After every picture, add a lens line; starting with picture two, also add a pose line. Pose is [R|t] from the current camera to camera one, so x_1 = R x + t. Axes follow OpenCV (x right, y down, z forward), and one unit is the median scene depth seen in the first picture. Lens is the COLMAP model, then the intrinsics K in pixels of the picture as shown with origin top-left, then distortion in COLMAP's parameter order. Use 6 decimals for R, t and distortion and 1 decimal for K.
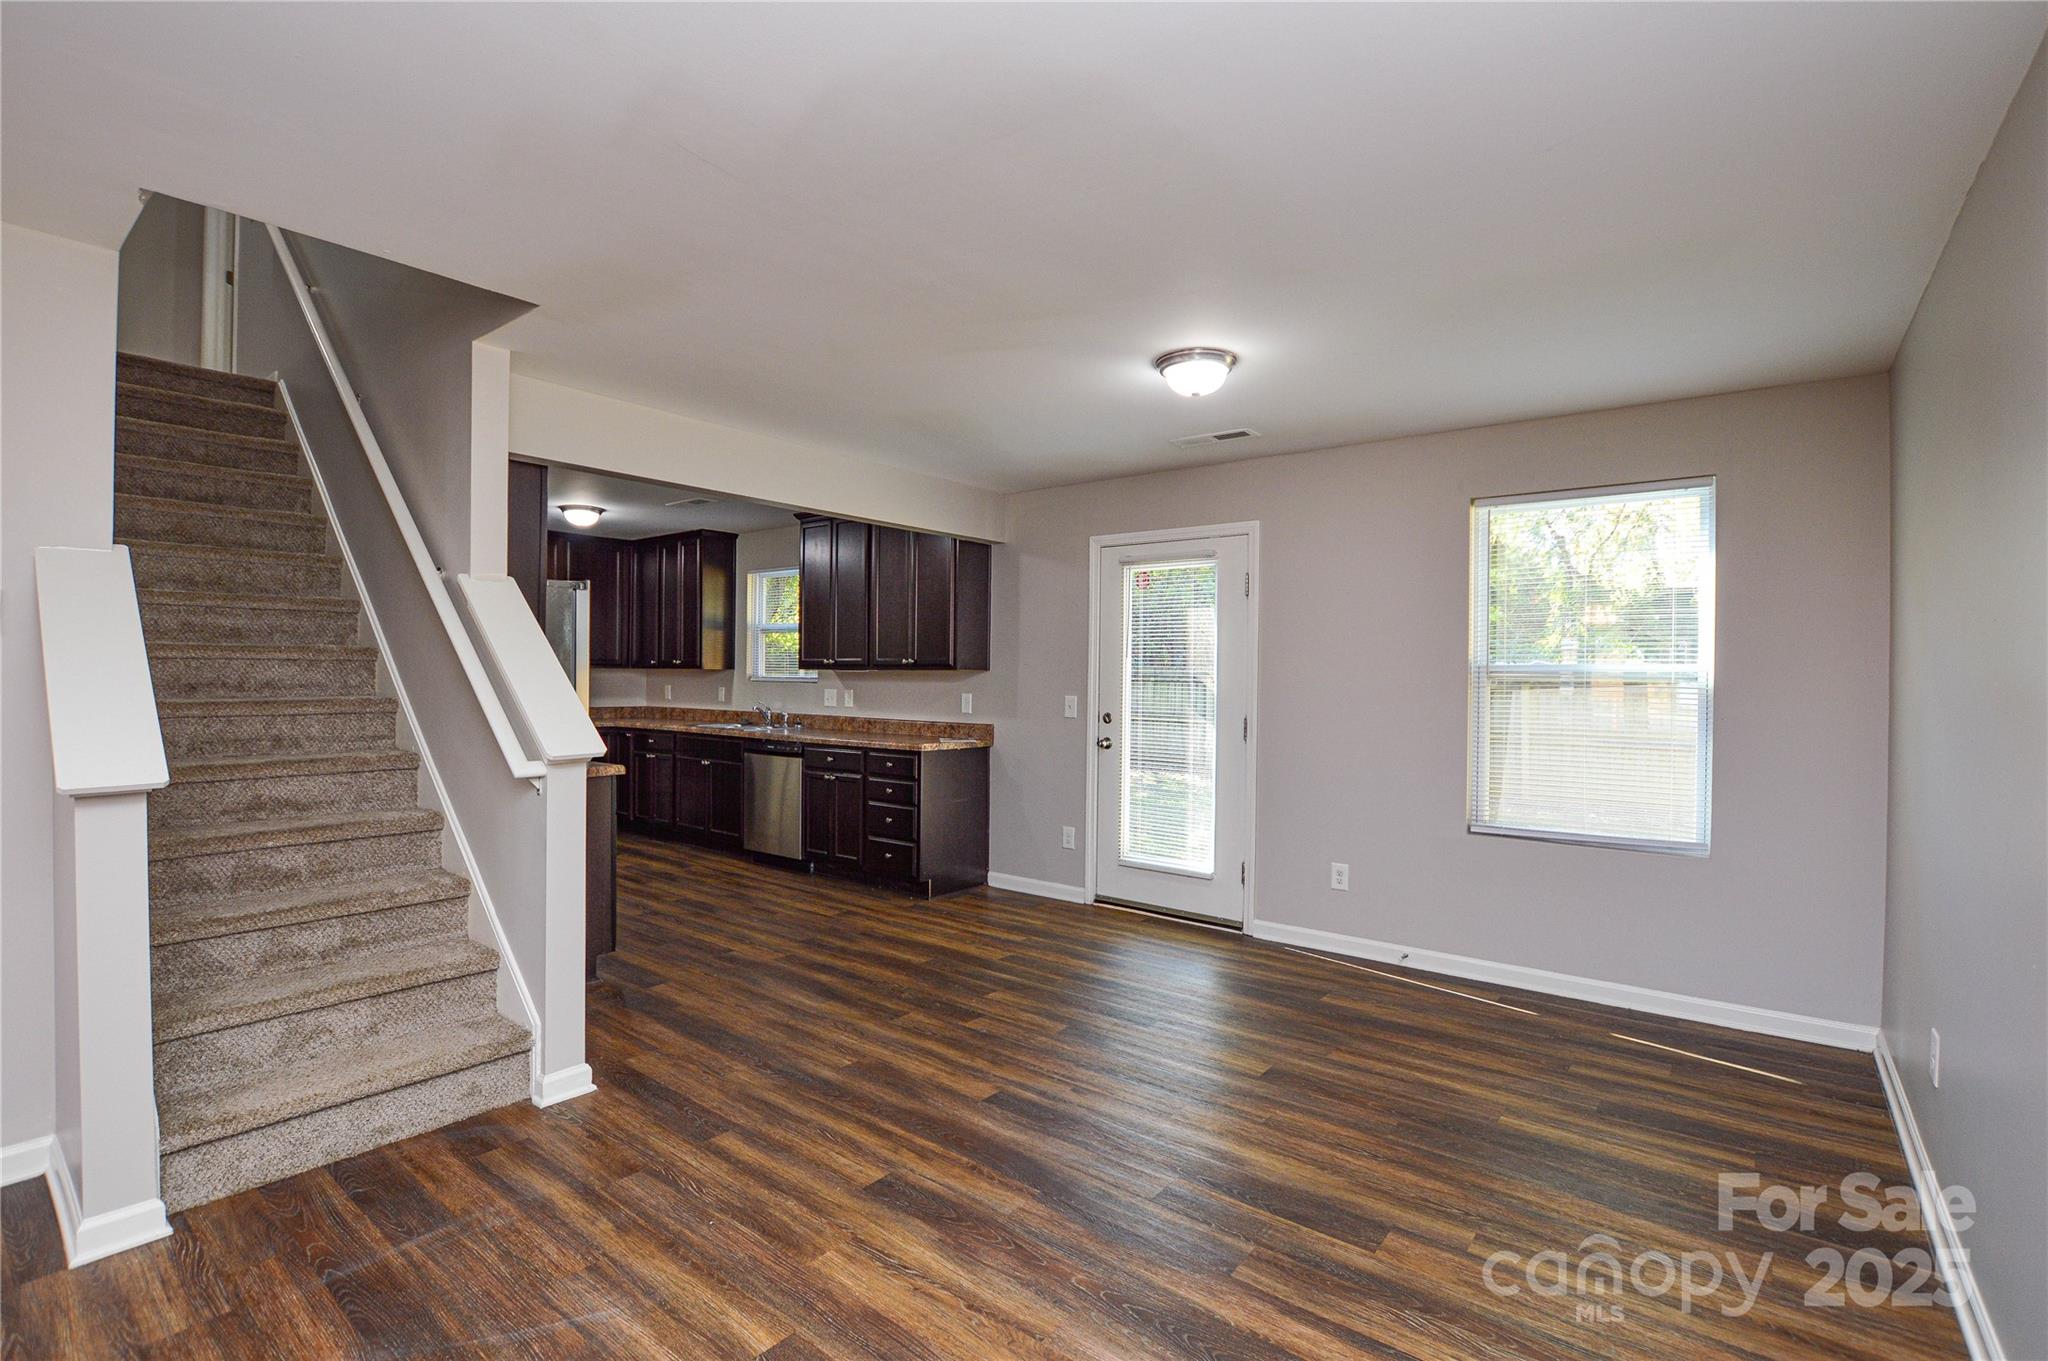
lens RADIAL K [[917.9, 0, 1025.0], [0, 917.9, 678.7], [0, 0, 1]] dist [-0.025970, 0.000895]
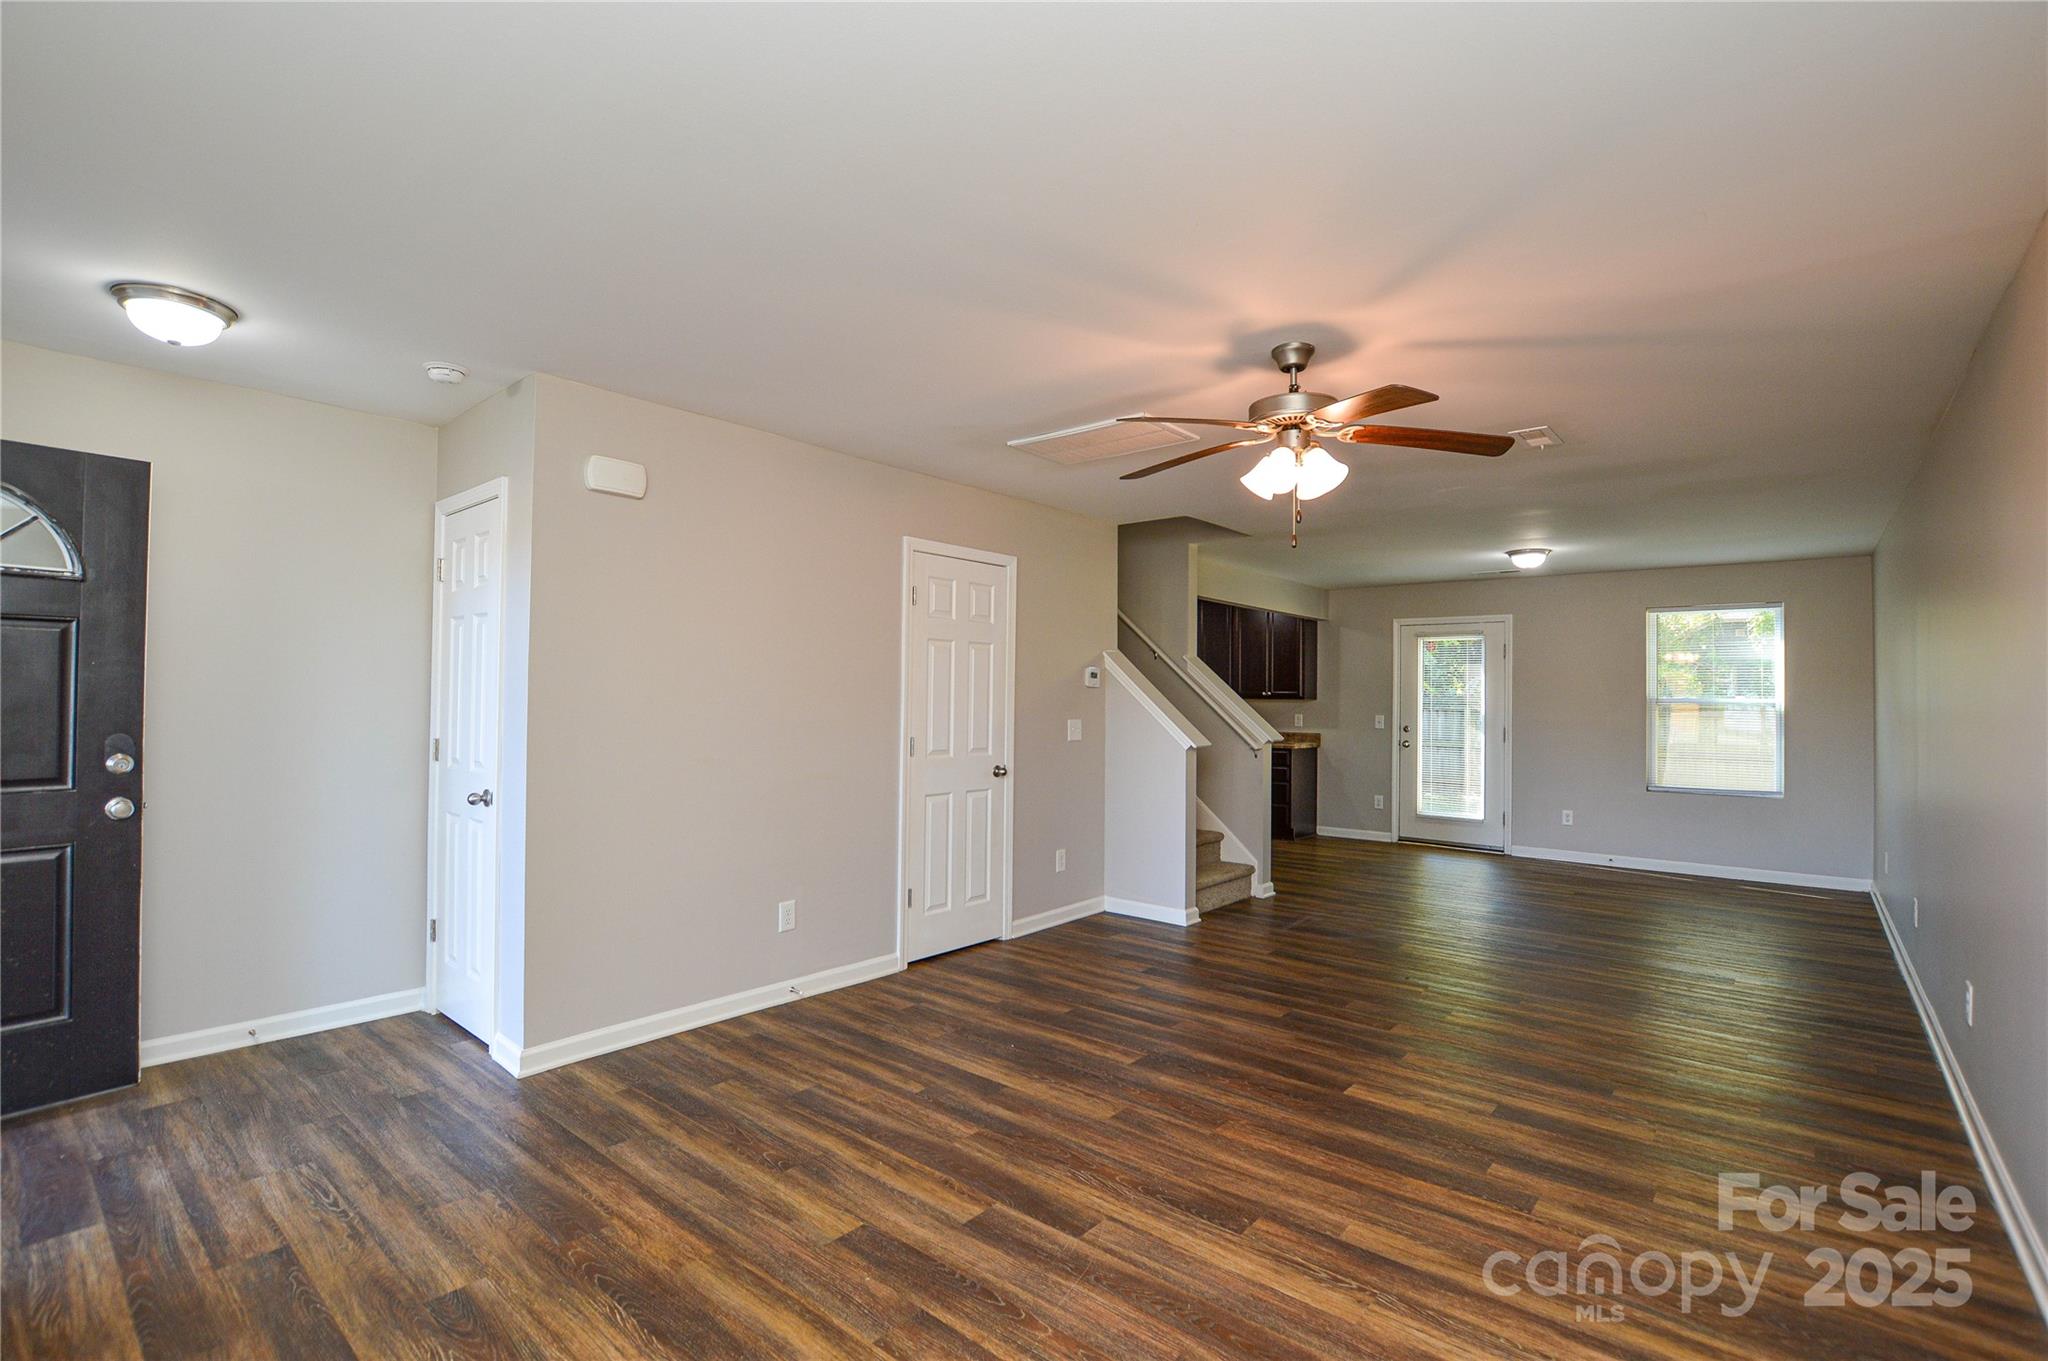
lens RADIAL K [[917.9, 0, 1021.4], [0, 917.9, 678.5], [0, 0, 1]] dist [-0.025970, 0.000895]
pose [[0.999452, 0.001360, -0.033082, -0.599549], [-0.002184, 0.999688, -0.024885, -0.005783], [0.033038, 0.024943, 0.999143, -0.730485]]
